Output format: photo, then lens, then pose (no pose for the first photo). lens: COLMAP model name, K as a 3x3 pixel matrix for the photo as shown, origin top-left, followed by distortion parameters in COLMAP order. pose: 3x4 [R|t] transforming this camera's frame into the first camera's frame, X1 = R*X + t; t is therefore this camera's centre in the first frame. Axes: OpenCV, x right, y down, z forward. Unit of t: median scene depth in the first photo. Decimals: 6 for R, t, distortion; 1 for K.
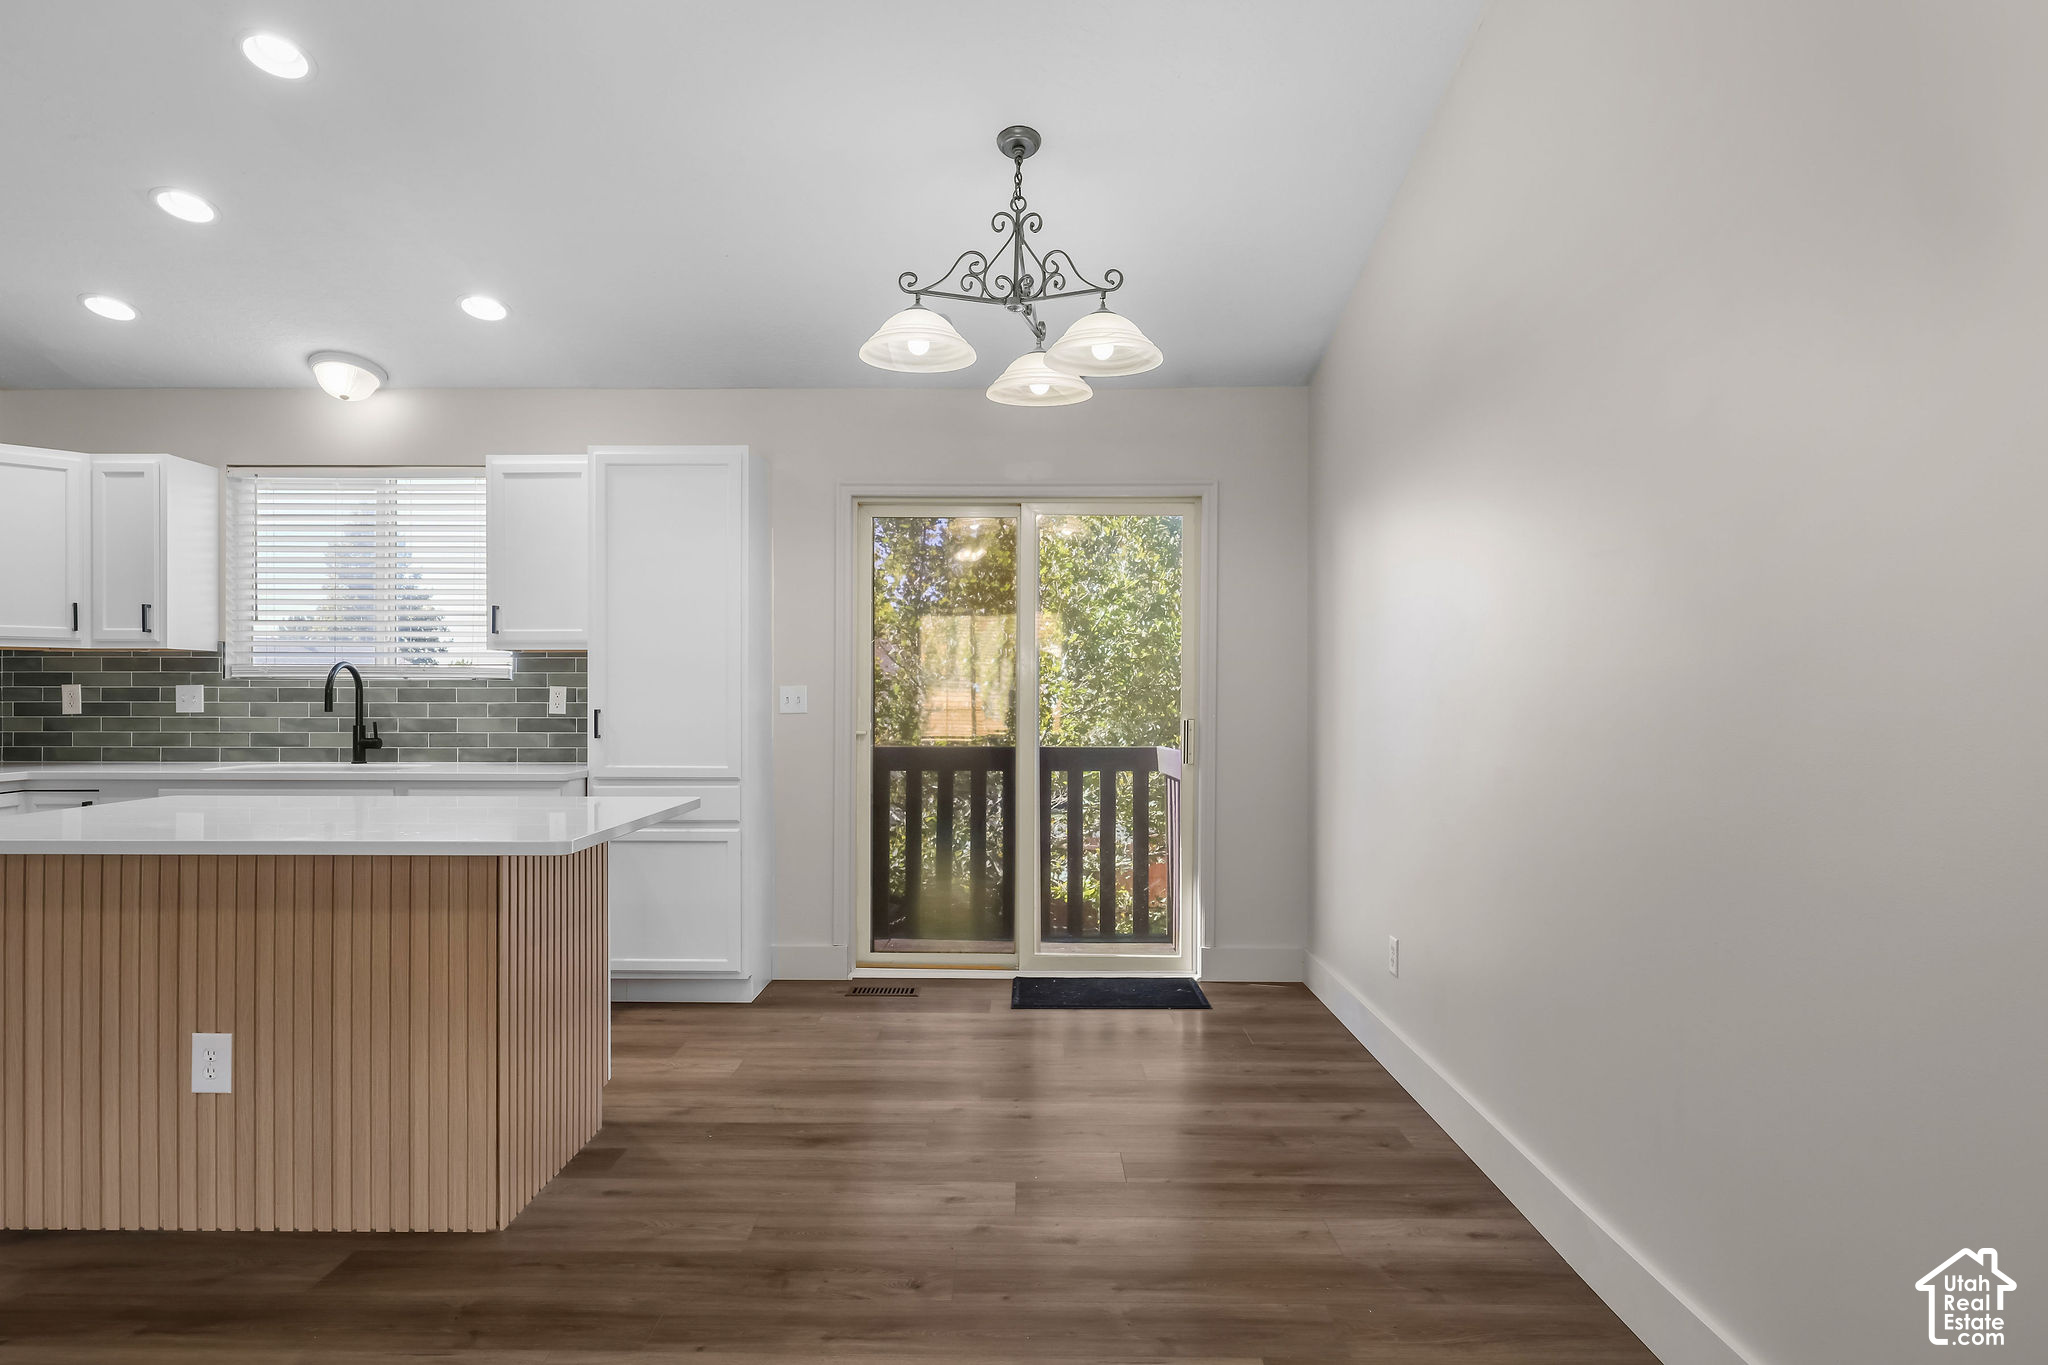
lens RADIAL K [[1237.2, 0, 1020.6], [0, 1237.2, 682.2], [0, 0, 1]] dist [0.011667, -0.005430]
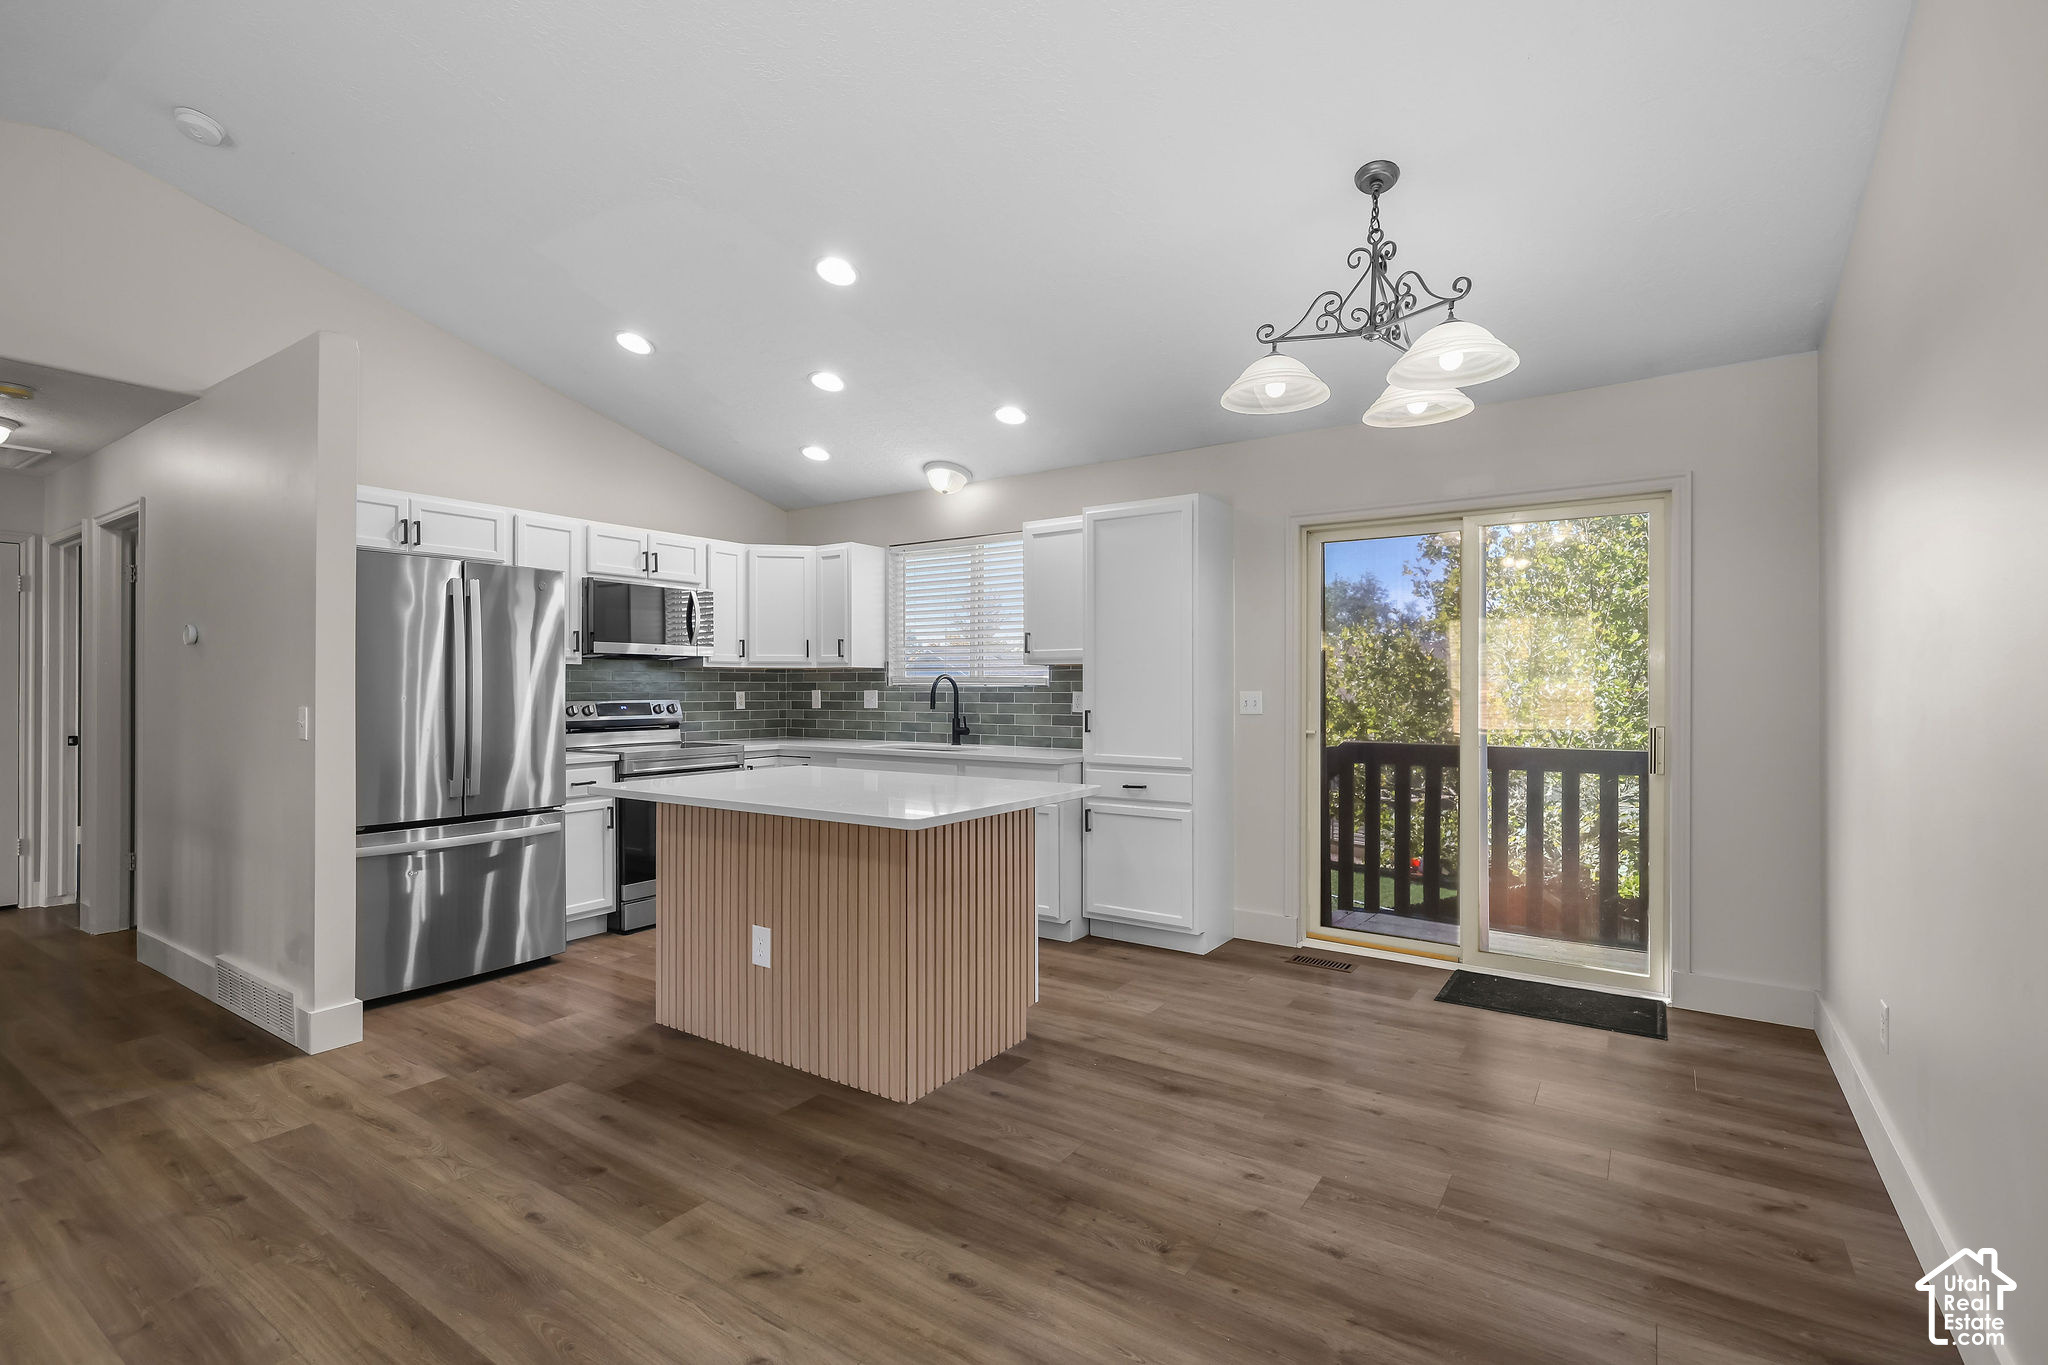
lens RADIAL K [[960.9, 0, 1011.0], [0, 960.9, 677.4], [0, 0, 1]] dist [0.007811, 0.000526]
pose [[0.825577, -0.006084, -0.564257, 0.189163], [0.005567, 0.999981, -0.002637, -0.012125], [0.564262, -0.000964, 0.825595, 0.144511]]
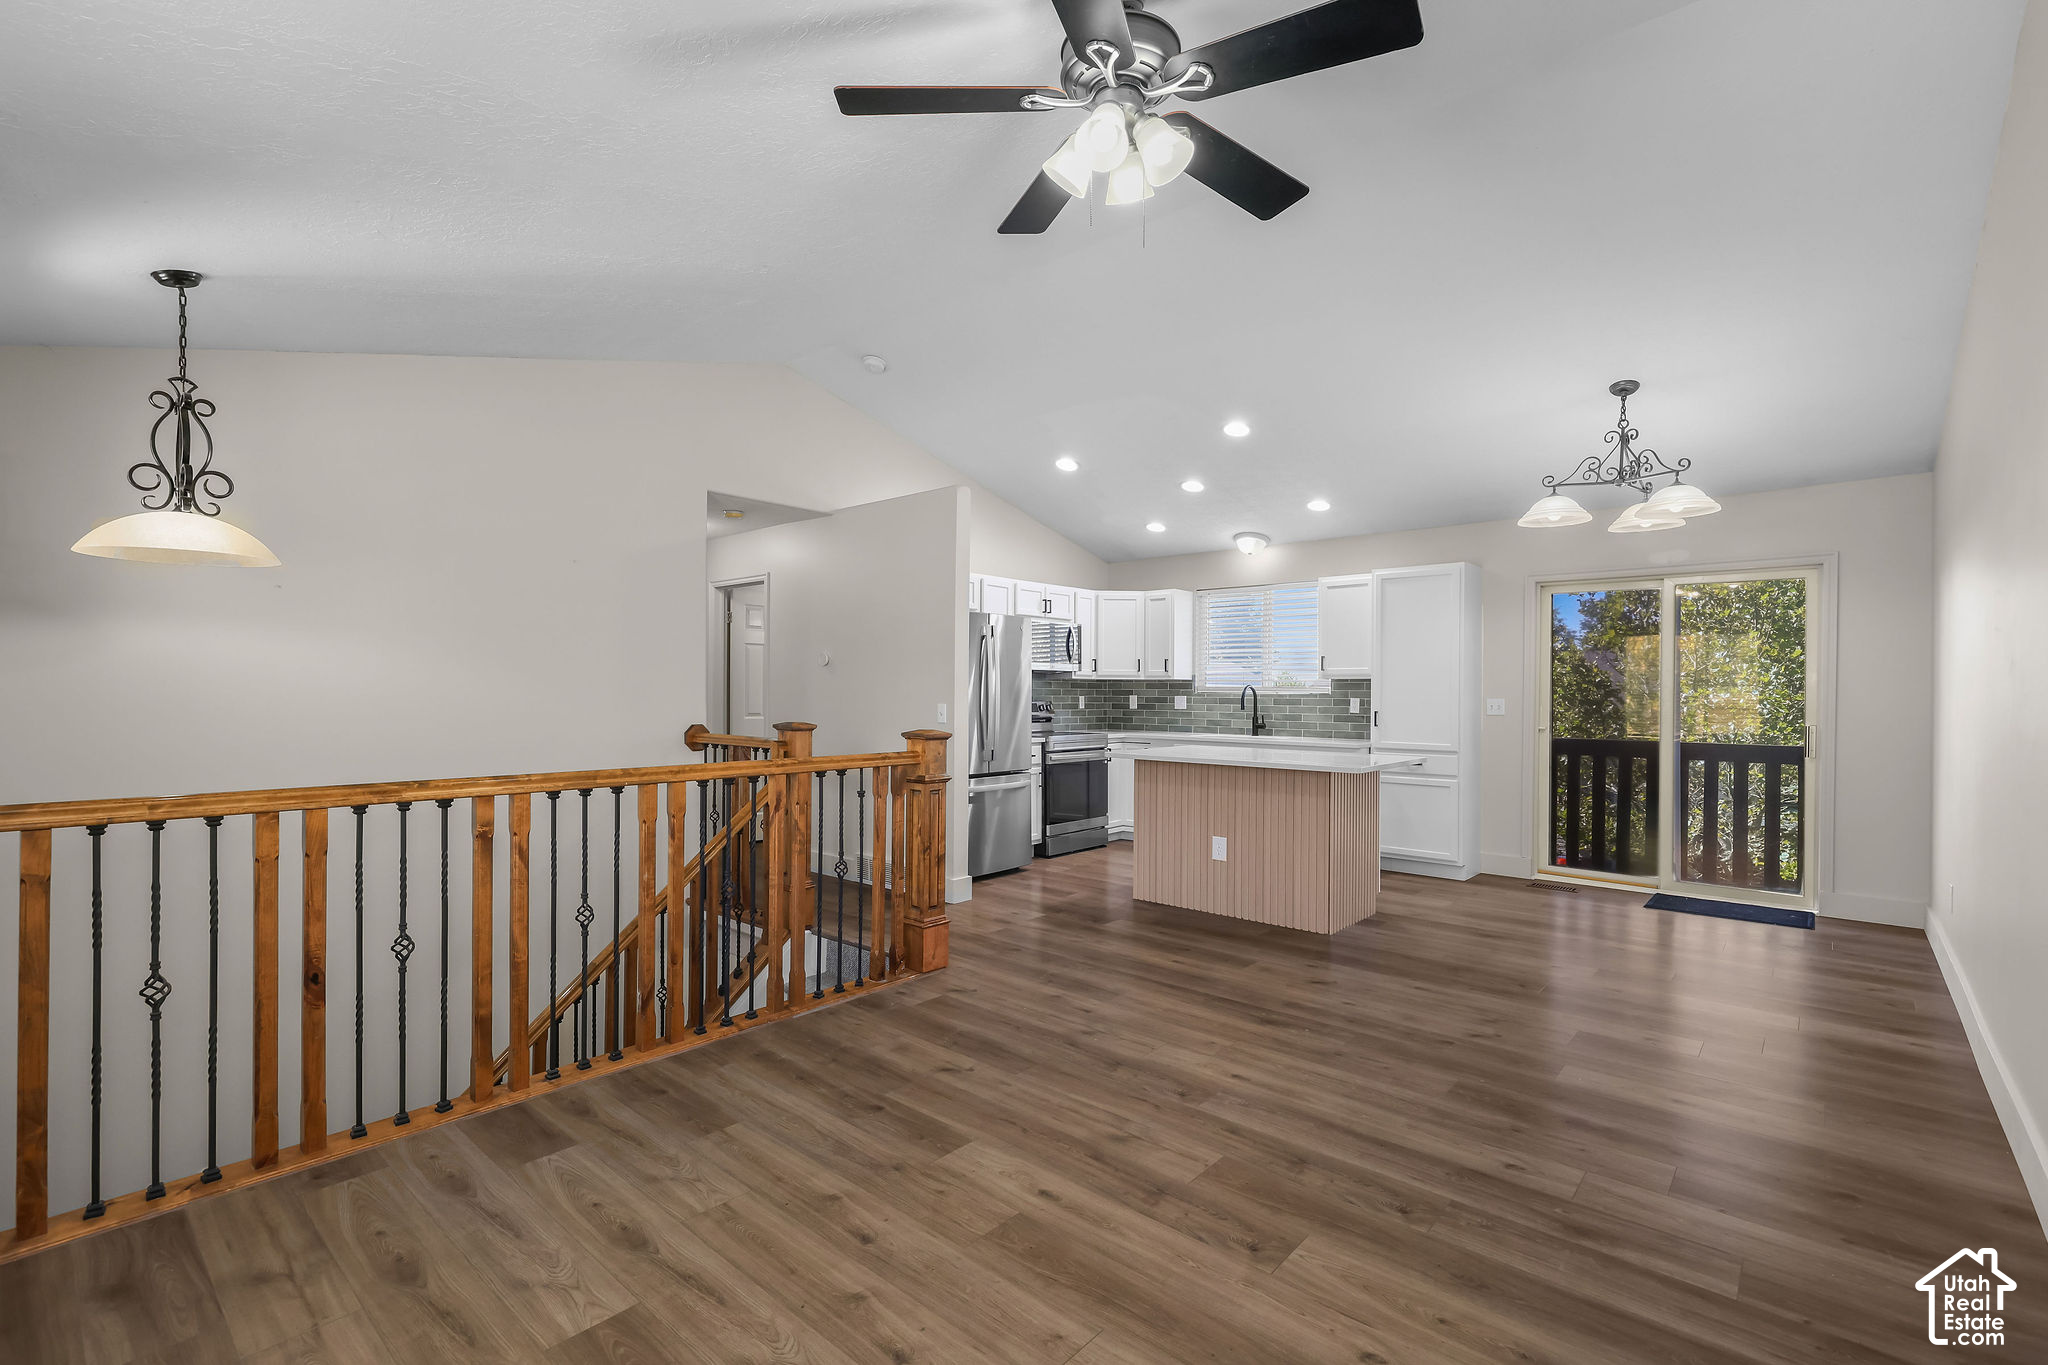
lens RADIAL K [[960.9, 0, 988.9], [0, 960.9, 691.4], [0, 0, 1]] dist [0.007811, 0.000526]
pose [[0.750242, 0.004336, -0.661150, 0.212146], [0.000294, 0.999976, 0.006892, -0.021370], [0.661164, -0.005365, 0.750223, -0.560454]]
